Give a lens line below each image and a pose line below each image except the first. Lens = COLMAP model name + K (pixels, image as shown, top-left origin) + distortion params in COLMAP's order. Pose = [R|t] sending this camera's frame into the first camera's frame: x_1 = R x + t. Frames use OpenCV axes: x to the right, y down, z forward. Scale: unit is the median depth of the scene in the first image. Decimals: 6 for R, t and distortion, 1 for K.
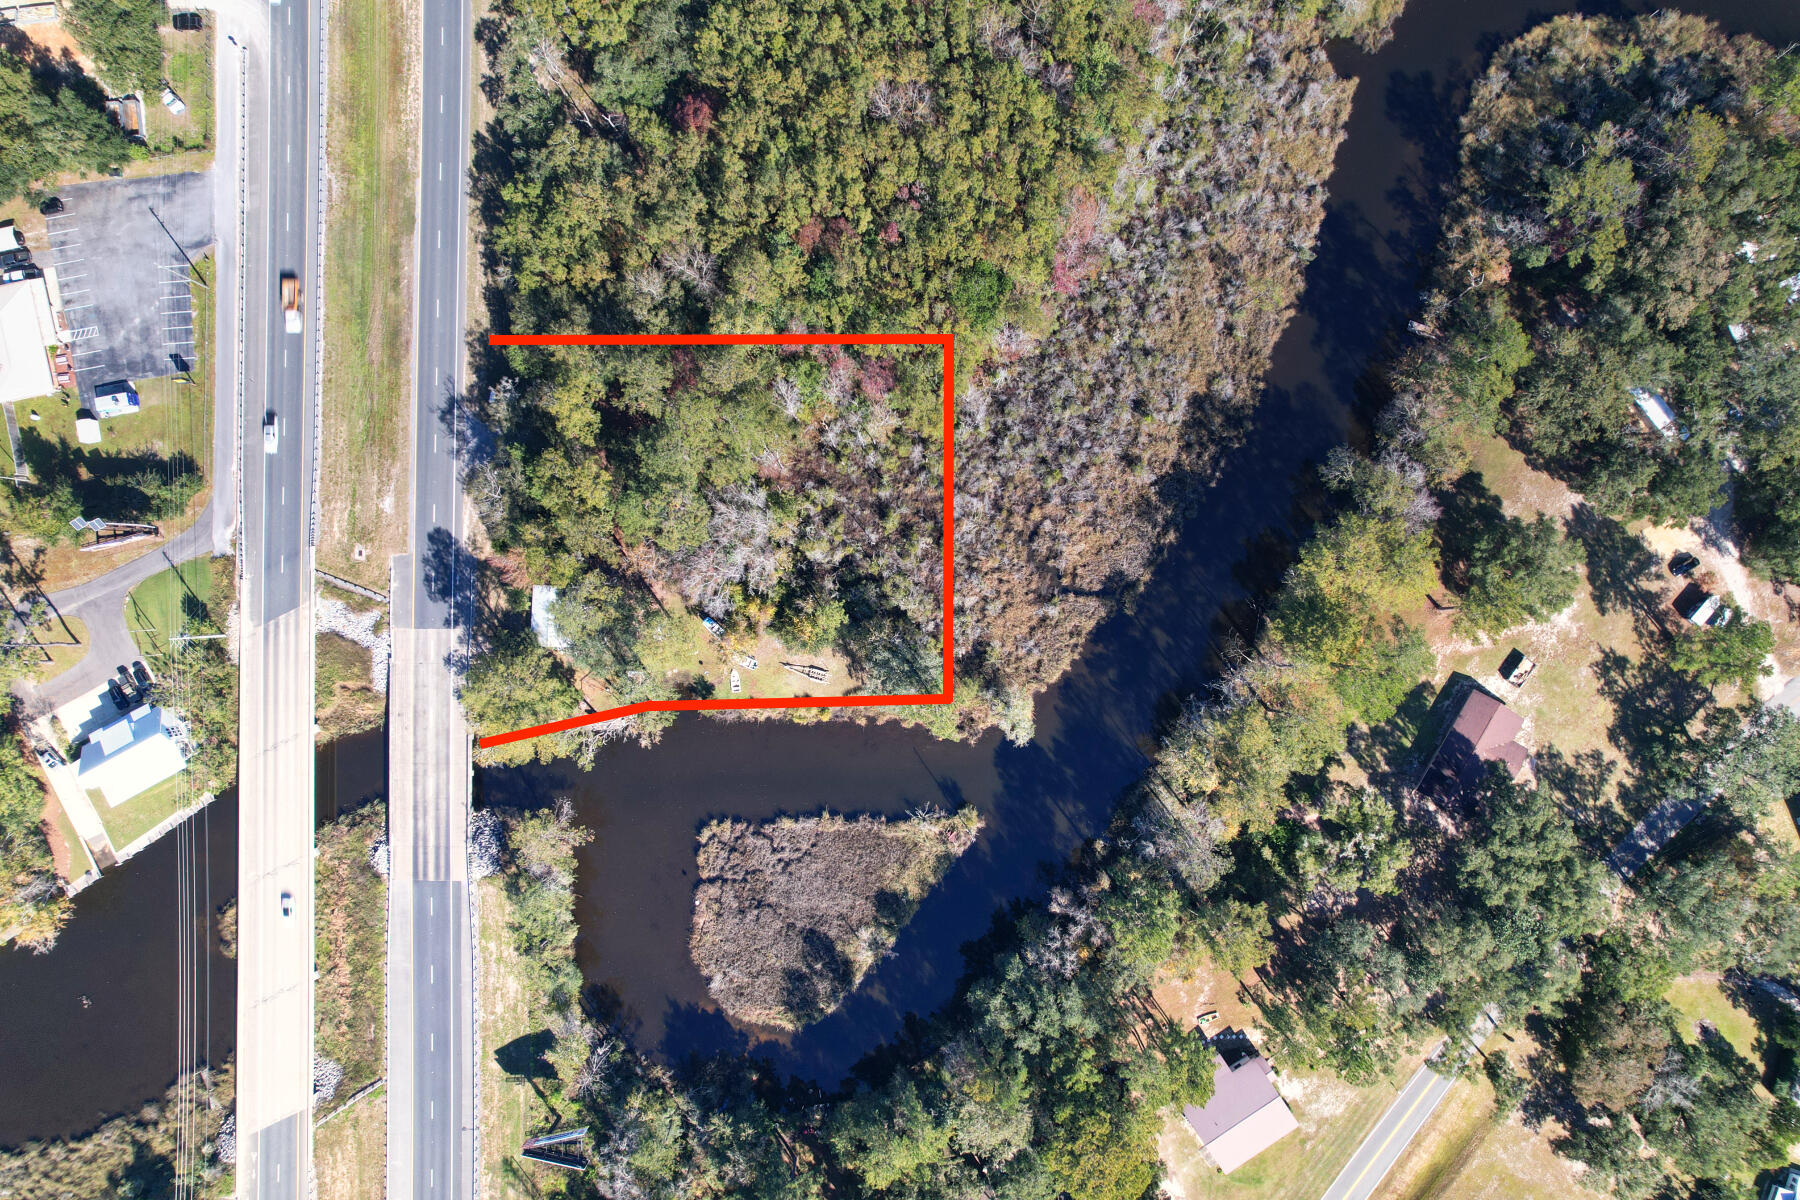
lens RADIAL K [[1179.6, 0, 895.1], [0, 1179.6, 603.4], [0, 0, 1]] dist [-0.086274, 0.083277]
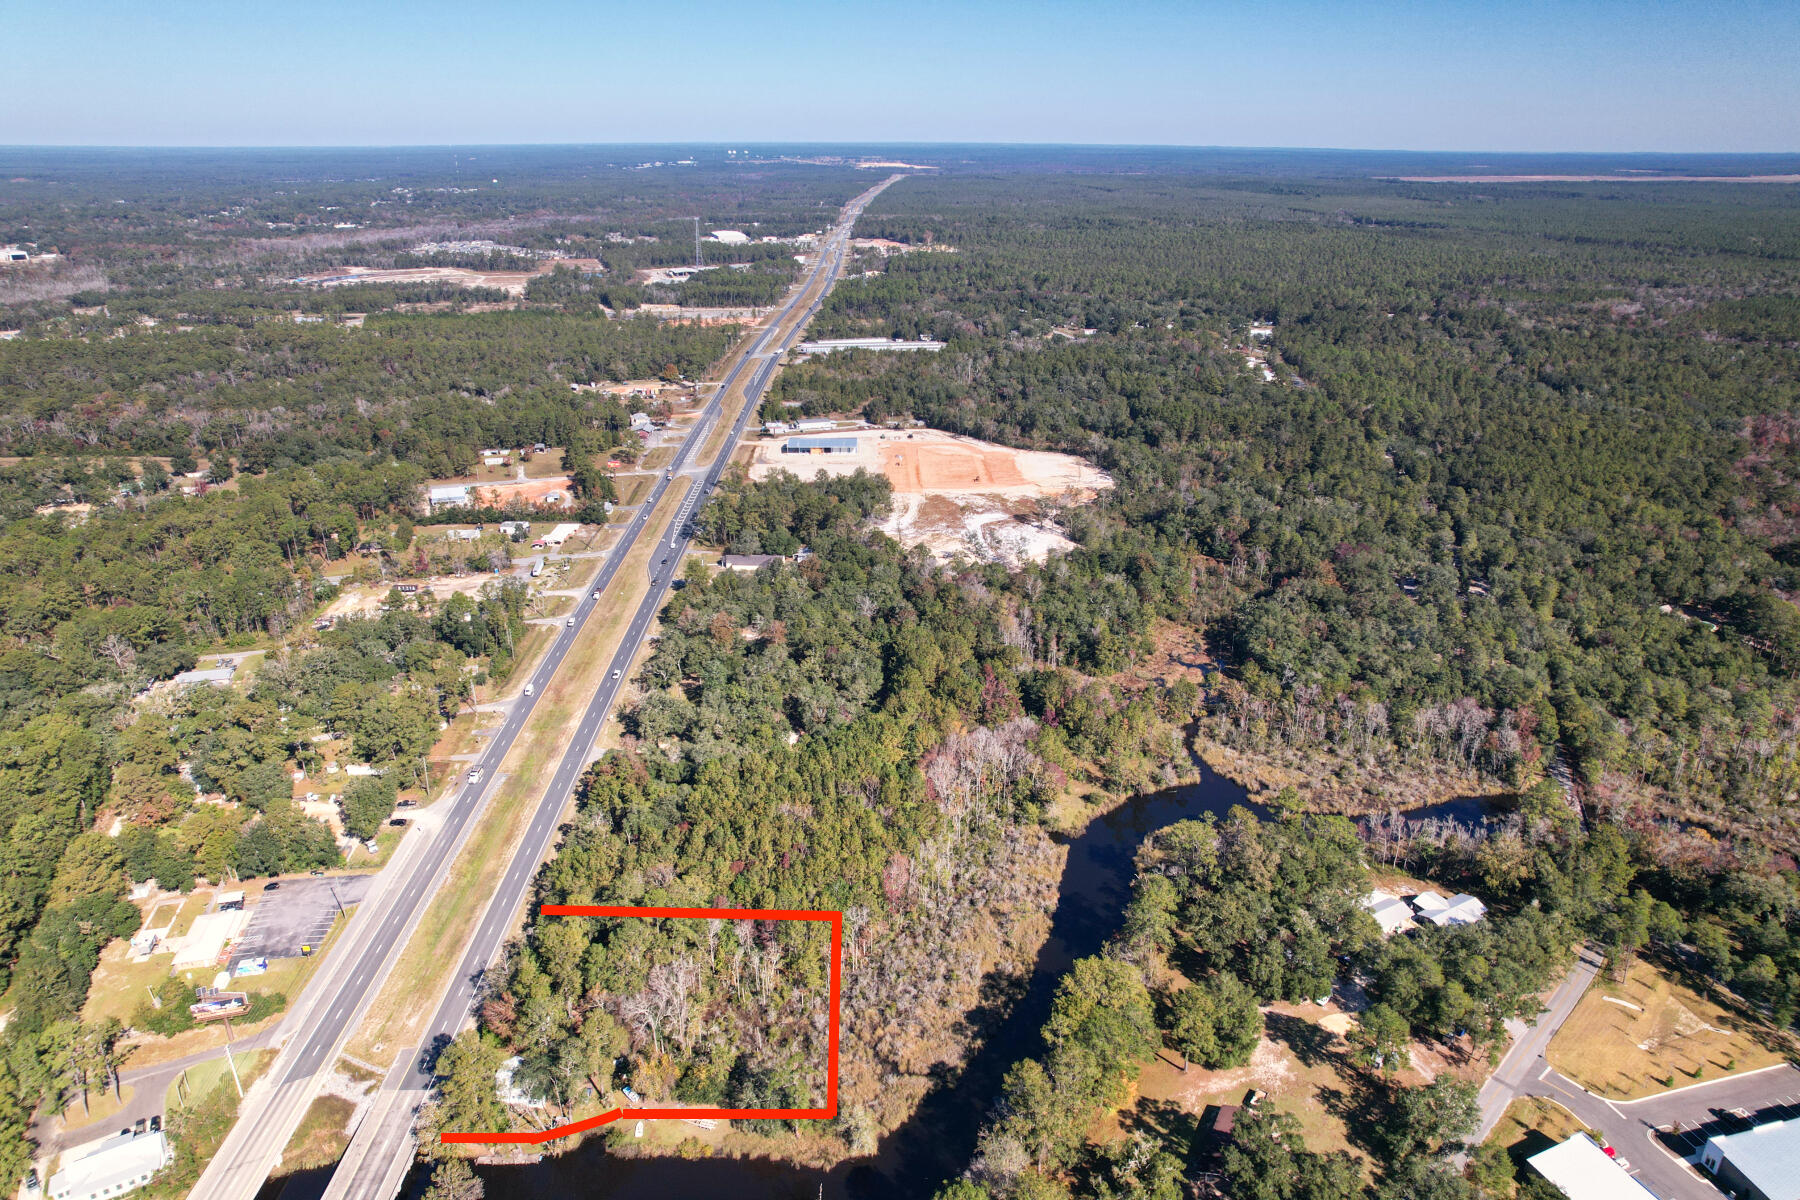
lens RADIAL K [[1179.6, 0, 895.1], [0, 1179.6, 603.4], [0, 0, 1]] dist [-0.086274, 0.083277]
pose [[0.999890, 0.002633, 0.014596, 0.117092], [0.012512, 0.378762, -0.925409, 1.008150], [-0.007965, 0.925490, 0.378688, 0.013337]]
